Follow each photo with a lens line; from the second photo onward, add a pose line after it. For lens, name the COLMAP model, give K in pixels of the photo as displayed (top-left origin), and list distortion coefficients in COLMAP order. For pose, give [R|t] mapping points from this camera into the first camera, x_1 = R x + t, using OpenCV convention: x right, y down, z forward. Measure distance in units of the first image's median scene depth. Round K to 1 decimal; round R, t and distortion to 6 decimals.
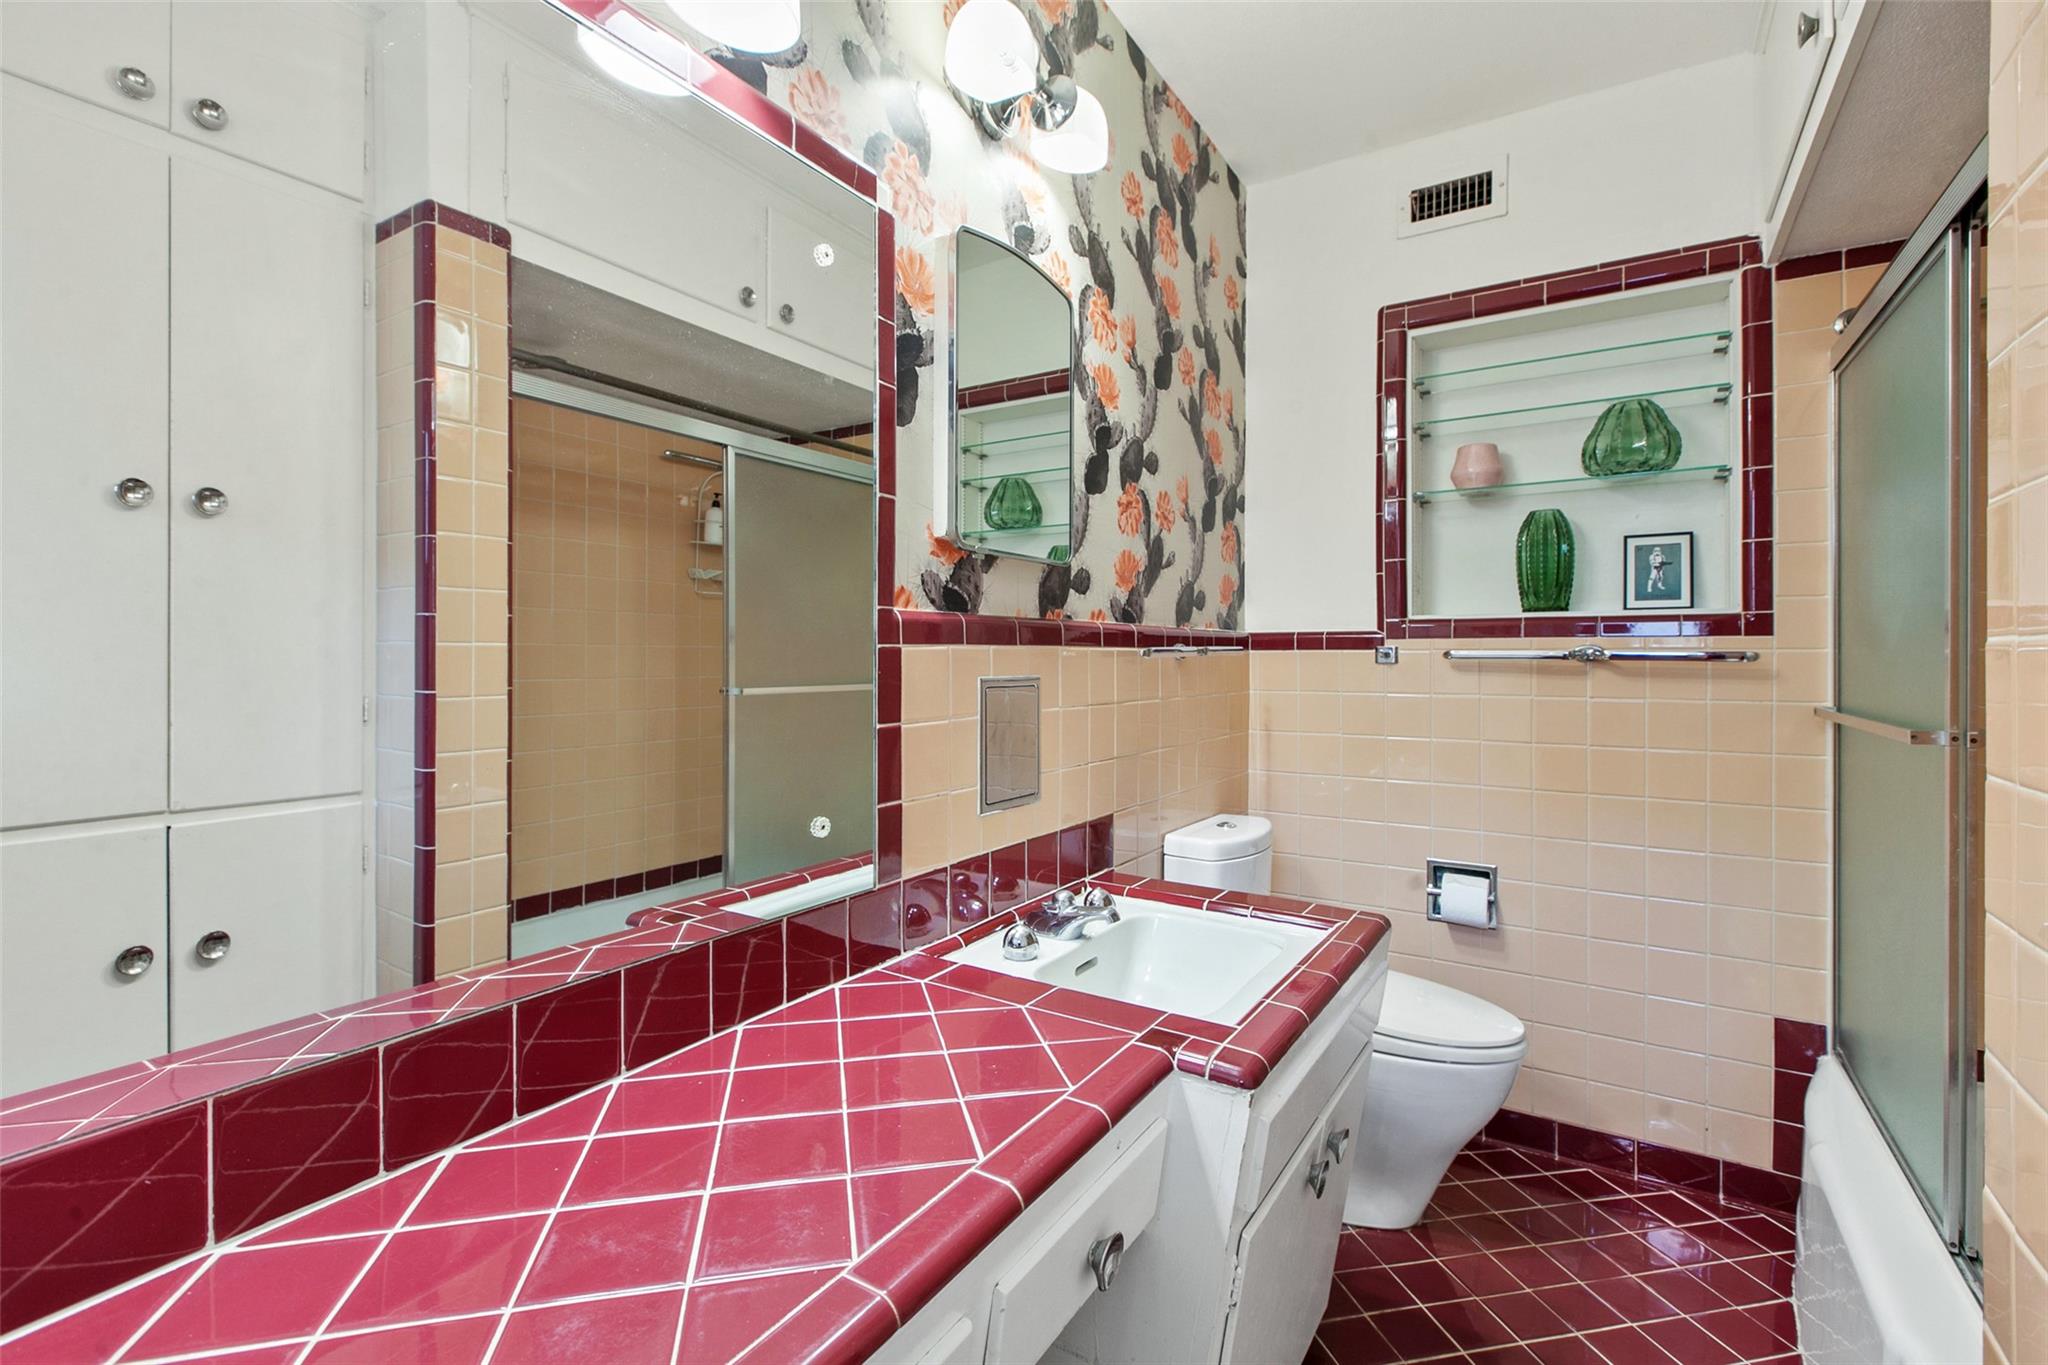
lens RADIAL K [[932.5, 0, 987.5], [0, 932.5, 653.0], [0, 0, 1]] dist [-0.001345, 0.005523]
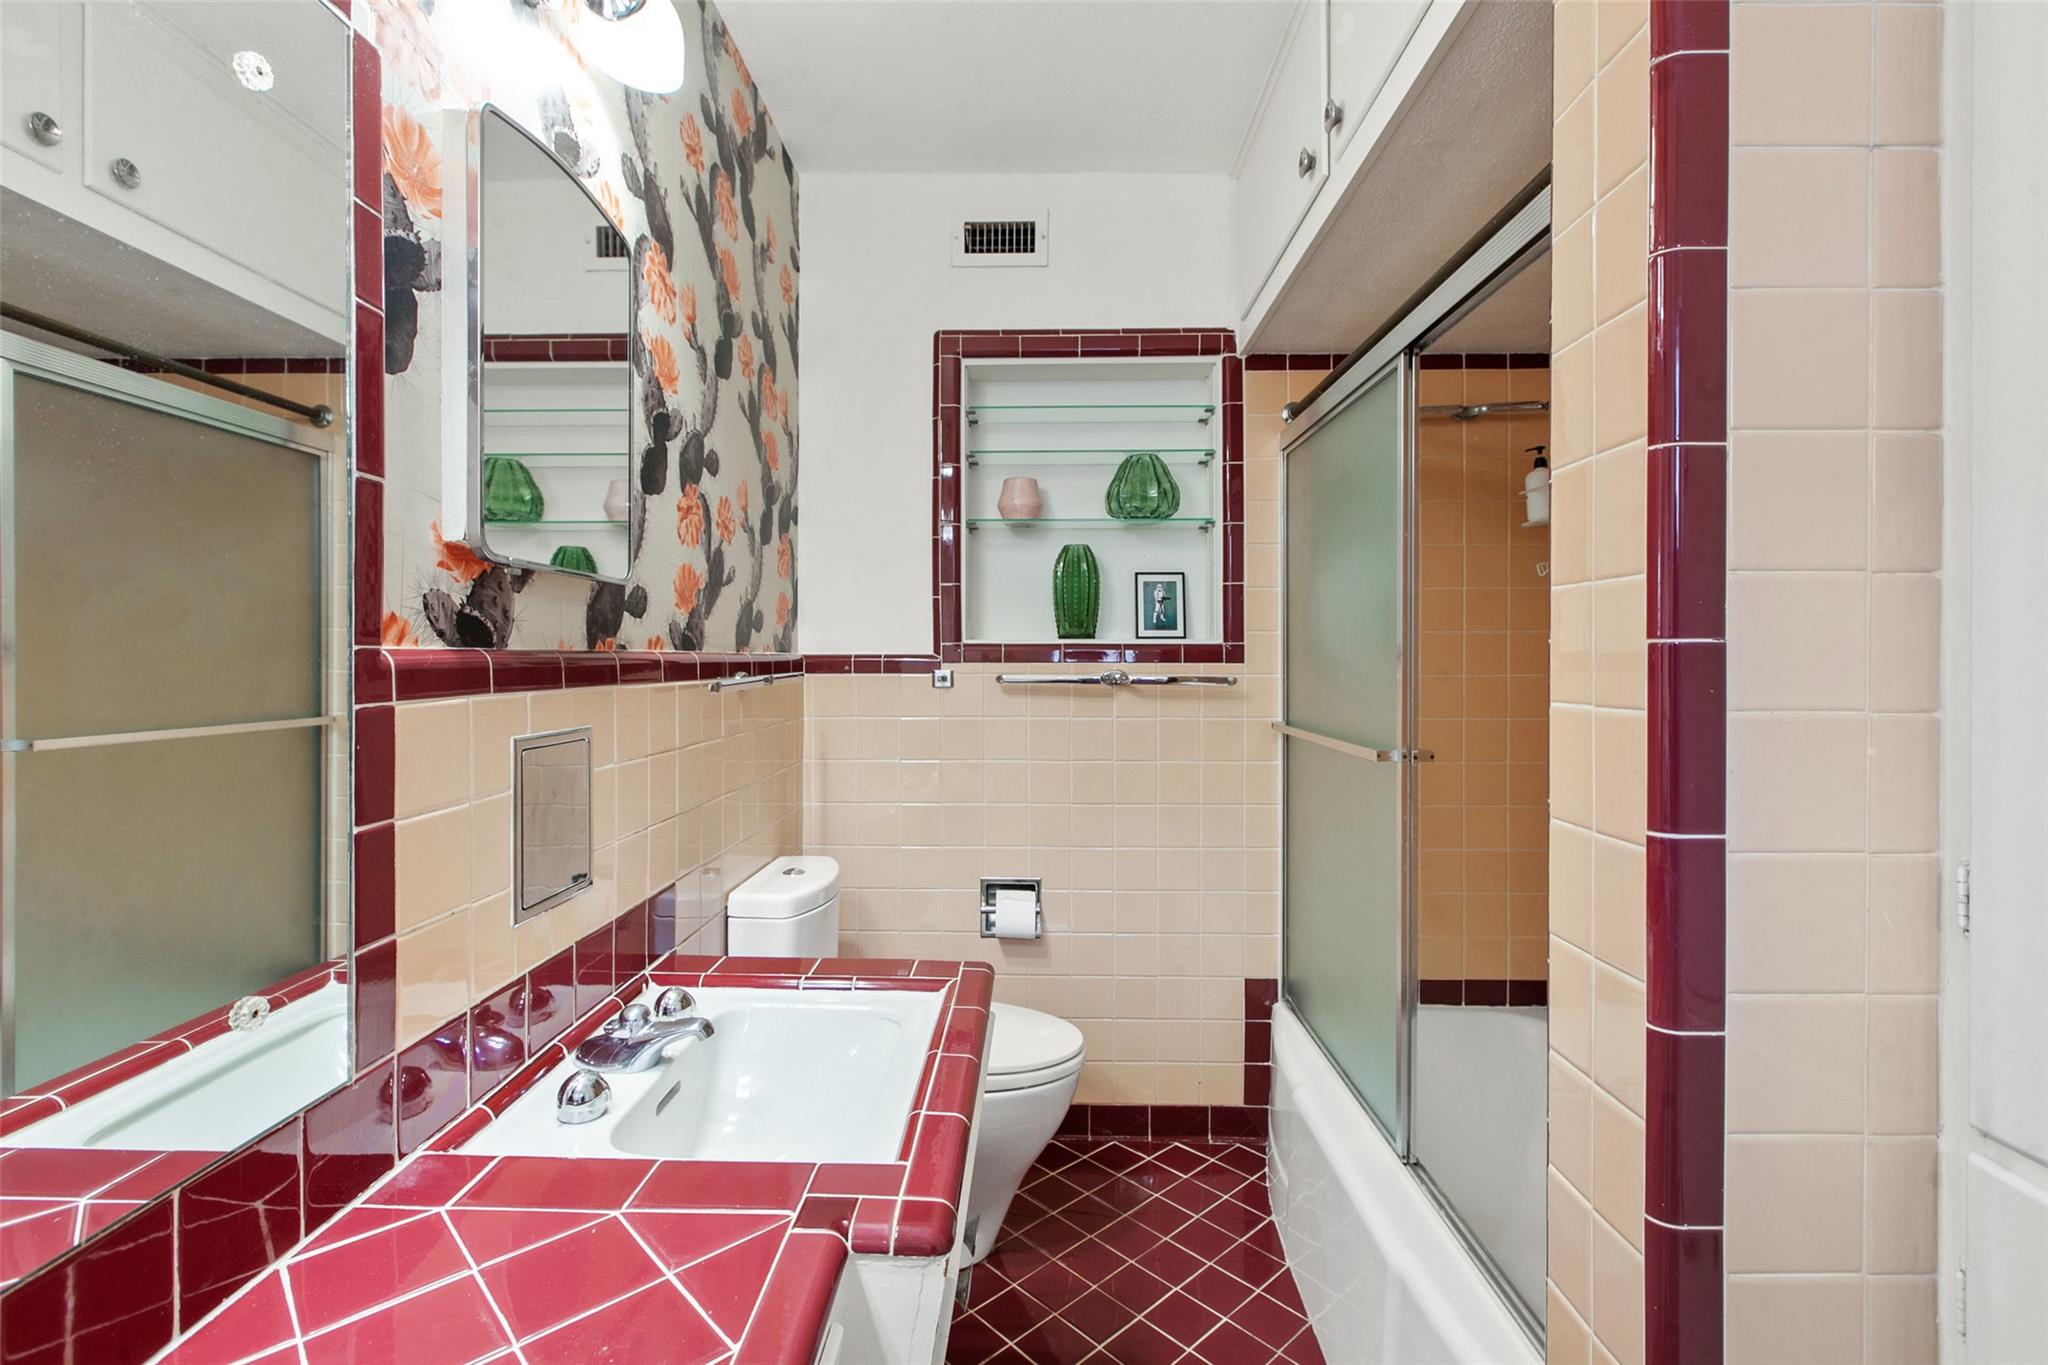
lens RADIAL K [[928.2, 0, 1015.3], [0, 928.2, 656.3], [0, 0, 1]] dist [0.001496, -0.000953]
pose [[0.842445, -0.002489, 0.538777, -0.053381], [0.001234, 0.999996, 0.002690, -0.030030], [-0.538782, -0.001601, 0.842444, 0.141893]]
